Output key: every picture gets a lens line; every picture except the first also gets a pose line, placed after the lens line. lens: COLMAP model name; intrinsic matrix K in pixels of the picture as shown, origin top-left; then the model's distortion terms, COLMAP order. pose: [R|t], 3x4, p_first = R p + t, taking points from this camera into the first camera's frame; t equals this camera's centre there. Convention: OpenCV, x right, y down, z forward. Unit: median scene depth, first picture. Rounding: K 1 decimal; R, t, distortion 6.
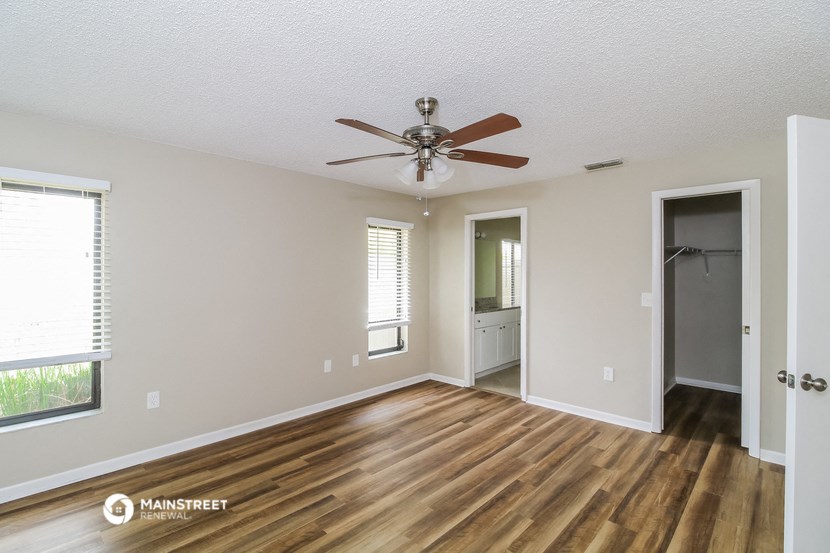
lens RADIAL K [[392.9, 0, 412.8], [0, 392.9, 275.0], [0, 0, 1]] dist [0.000794, -0.000080]
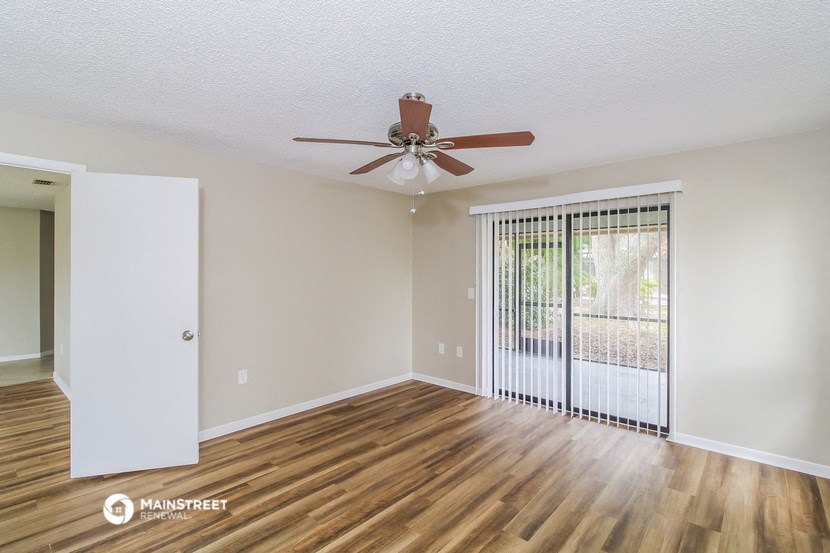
lens RADIAL K [[392.9, 0, 412.8], [0, 392.9, 275.0], [0, 0, 1]] dist [0.000794, -0.000080]
pose [[-0.998952, -0.004594, -0.045541, 0.080703], [-0.004910, 0.999965, 0.006836, -0.004026], [0.045508, 0.007052, -0.998939, 1.972013]]
